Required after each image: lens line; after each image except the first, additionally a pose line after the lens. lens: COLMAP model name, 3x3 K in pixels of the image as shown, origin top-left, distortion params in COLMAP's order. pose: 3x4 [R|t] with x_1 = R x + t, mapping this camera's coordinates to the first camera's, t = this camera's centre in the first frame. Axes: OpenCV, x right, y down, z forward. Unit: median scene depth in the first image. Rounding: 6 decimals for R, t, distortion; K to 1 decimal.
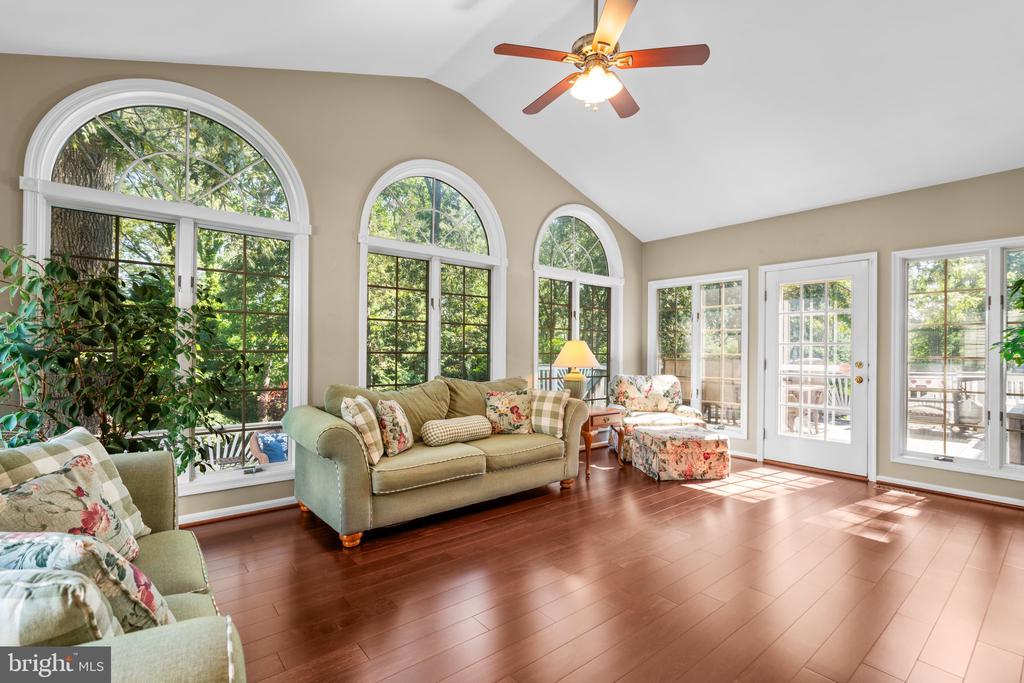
lens RADIAL K [[463.3, 0, 513.2], [0, 463.3, 347.0], [0, 0, 1]] dist [-0.001276, 0.000090]
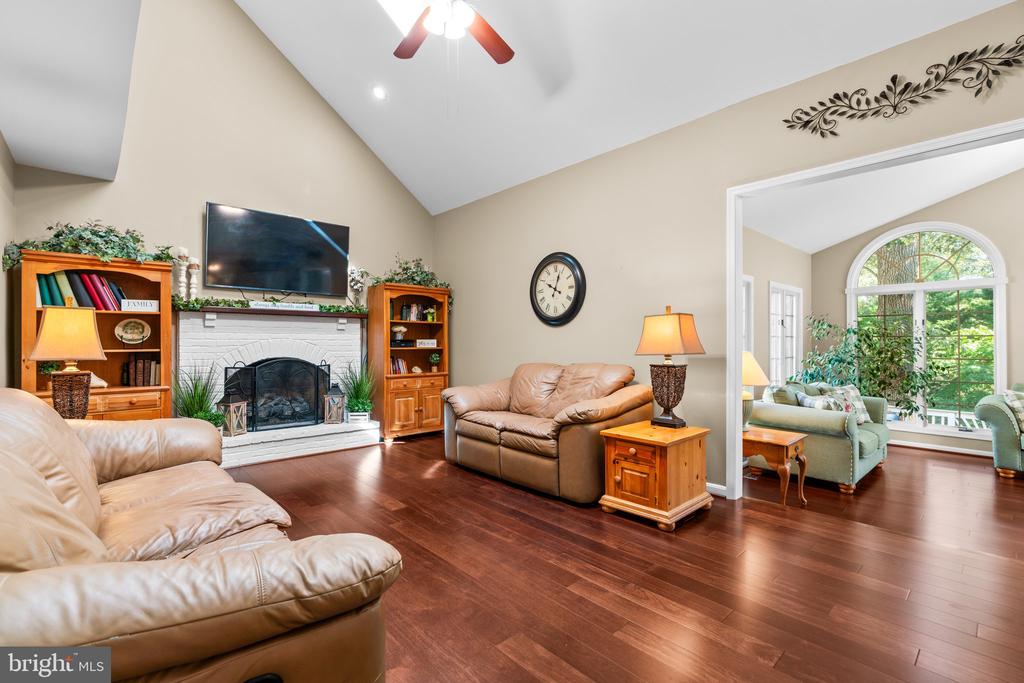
lens RADIAL K [[463.3, 0, 512.3], [0, 463.3, 343.7], [0, 0, 1]] dist [-0.001276, 0.000090]
pose [[0.035860, -0.014640, -0.999250, 1.608928], [0.010986, 0.999838, -0.014254, -0.064616], [0.999296, -0.010466, 0.036015, -1.073218]]
